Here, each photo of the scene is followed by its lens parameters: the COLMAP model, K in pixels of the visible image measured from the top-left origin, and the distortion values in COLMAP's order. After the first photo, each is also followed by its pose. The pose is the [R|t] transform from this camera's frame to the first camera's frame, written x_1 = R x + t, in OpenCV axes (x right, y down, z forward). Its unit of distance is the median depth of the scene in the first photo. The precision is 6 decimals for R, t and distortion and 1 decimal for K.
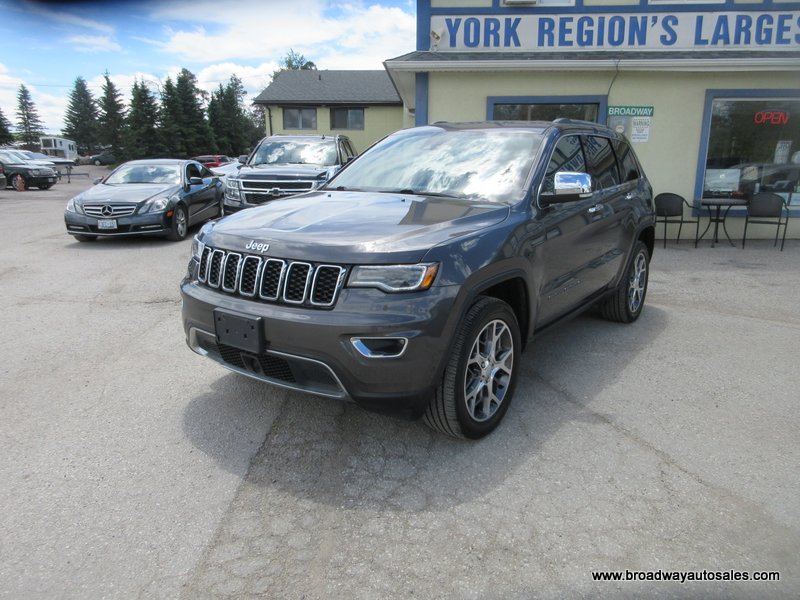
lens RADIAL K [[602.5, 0, 400.0], [0, 602.5, 300.0], [0, 0, 1]] dist [0.023779, -0.002551]
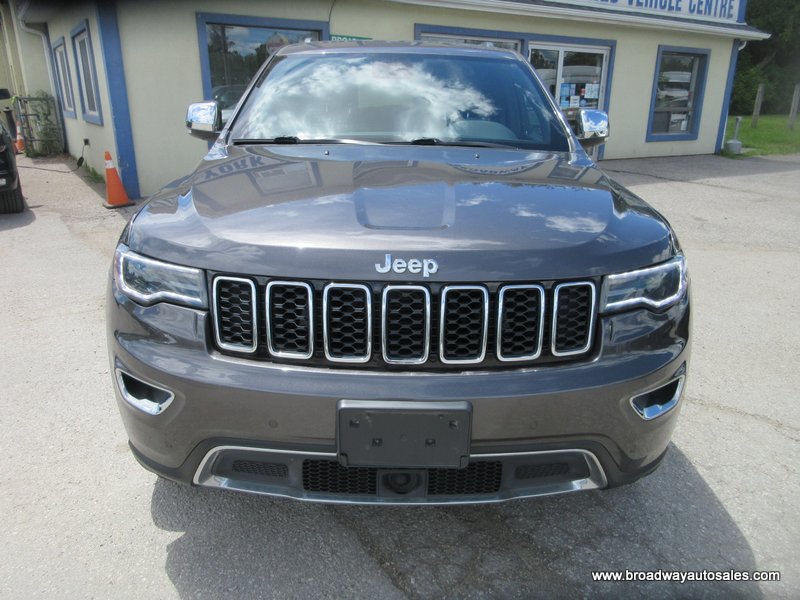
lens RADIAL K [[602.5, 0, 400.0], [0, 602.5, 300.0], [0, 0, 1]] dist [0.023779, -0.002551]
pose [[0.805970, -0.185841, 0.562029, -0.323796], [0.128768, 0.981747, 0.139968, -0.080824], [-0.577782, -0.040438, 0.815189, 0.356095]]
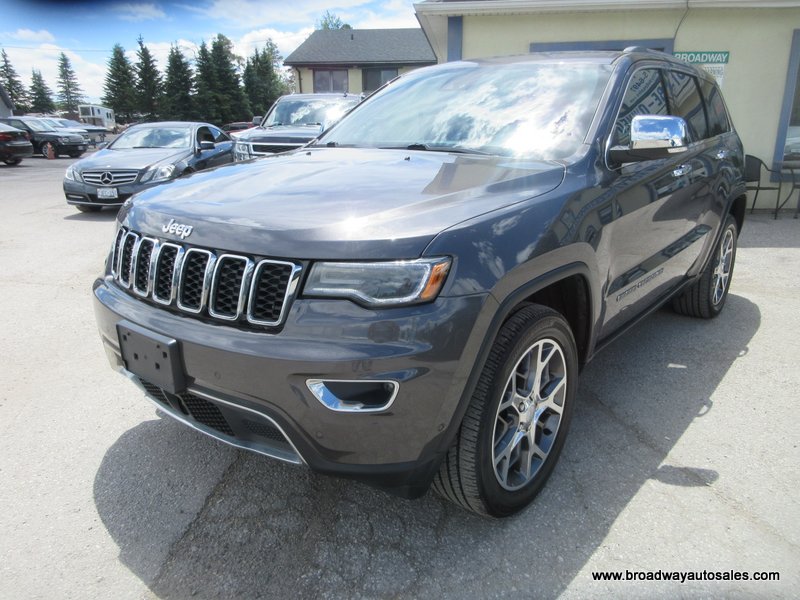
lens RADIAL K [[602.5, 0, 400.0], [0, 602.5, 300.0], [0, 0, 1]] dist [0.023779, -0.002551]
pose [[0.998076, 0.008410, -0.061424, 0.028245], [-0.005206, 0.998626, 0.052144, -0.028406], [0.061778, -0.051724, 0.996749, 0.216144]]
